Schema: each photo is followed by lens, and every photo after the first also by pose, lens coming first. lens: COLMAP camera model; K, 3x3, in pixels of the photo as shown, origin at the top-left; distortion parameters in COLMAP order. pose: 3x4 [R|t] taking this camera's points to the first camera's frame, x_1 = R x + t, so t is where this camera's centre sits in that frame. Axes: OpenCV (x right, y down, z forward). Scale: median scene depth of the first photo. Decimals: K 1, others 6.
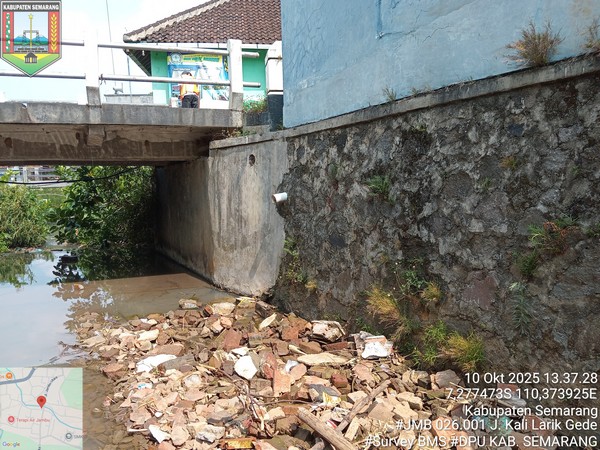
lens RADIAL K [[451.3, 0, 300.0], [0, 451.3, 225.0], [0, 0, 1]] dist [0.055588, -0.102386]
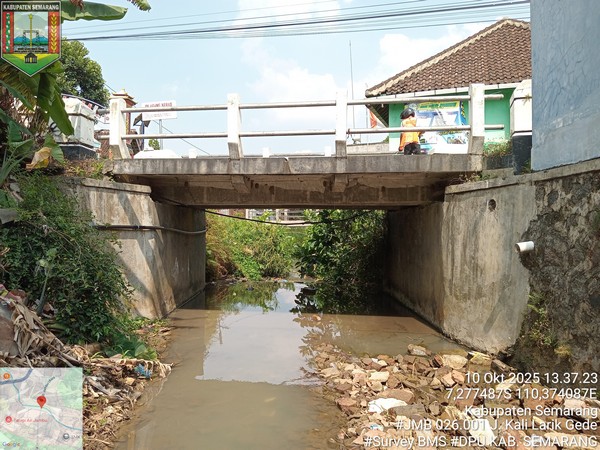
lens RADIAL K [[451.3, 0, 300.0], [0, 451.3, 225.0], [0, 0, 1]] dist [0.055588, -0.102386]
pose [[0.883652, 0.025123, -0.467470, -0.015452], [-0.068050, 0.994846, -0.075168, -0.004715], [0.463173, 0.098234, 0.880807, -0.011557]]
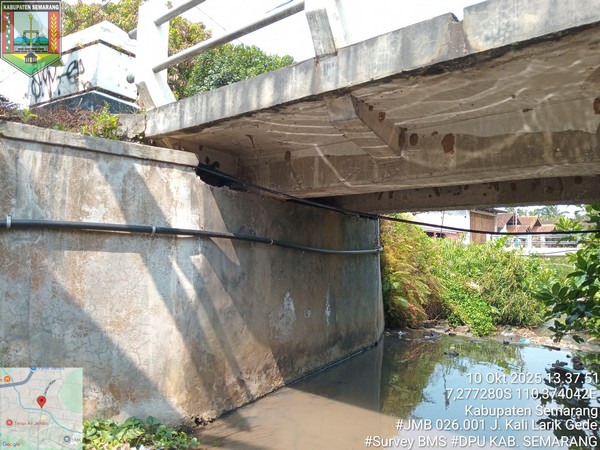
lens RADIAL K [[451.3, 0, 300.0], [0, 451.3, 225.0], [0, 0, 1]] dist [0.055588, -0.102386]
pose [[0.521740, -0.023663, -0.852776, -0.309440], [-0.109096, 0.989557, -0.094204, -0.027975], [0.846100, 0.142185, 0.513710, 0.630223]]
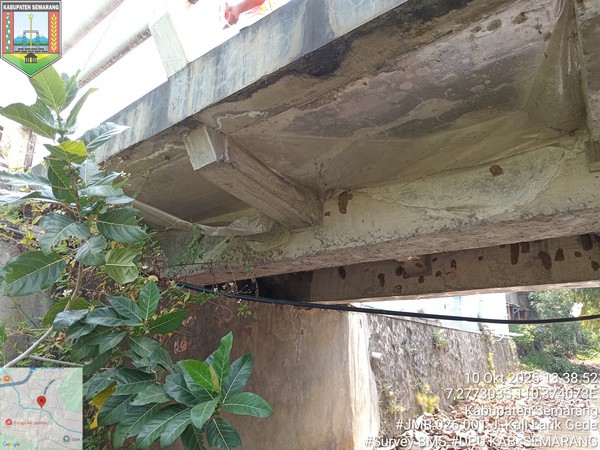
lens RADIAL K [[454.4, 0, 300.0], [0, 454.4, 225.0], [0, 0, 1]] dist [0.057013, -0.114197]
pose [[-0.497707, 0.242616, 0.832721, -1.016631], [0.075466, 0.968553, -0.237086, -0.115362], [-0.864056, -0.055157, -0.500365, 1.639773]]
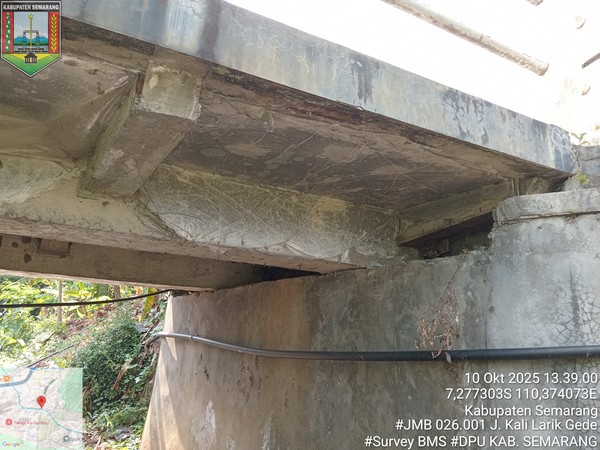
lens RADIAL K [[451.3, 0, 300.0], [0, 451.3, 225.0], [0, 0, 1]] dist [0.055588, -0.102386]
pose [[-0.989238, -0.056091, -0.135136, -1.000067], [-0.033965, 0.986403, -0.160796, -0.129263], [0.142318, -0.154475, -0.977693, 1.699679]]
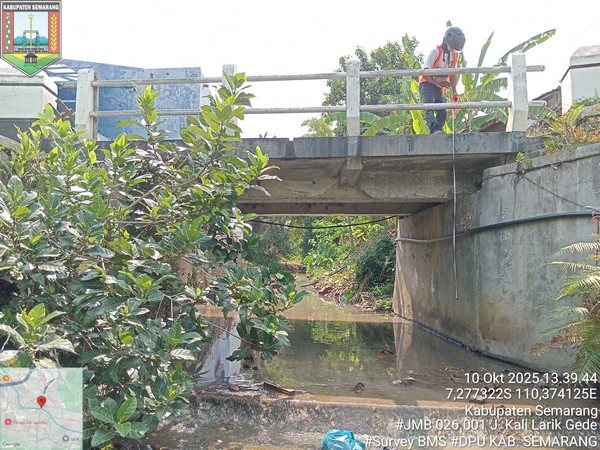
lens RADIAL K [[451.3, 0, 300.0], [0, 451.3, 225.0], [0, 0, 1]] dist [0.055588, -0.102386]
pose [[-0.895689, 0.044015, 0.442498, -1.256846], [0.046254, 0.998913, -0.005736, -0.114508], [-0.442269, 0.015330, -0.896751, 2.315337]]
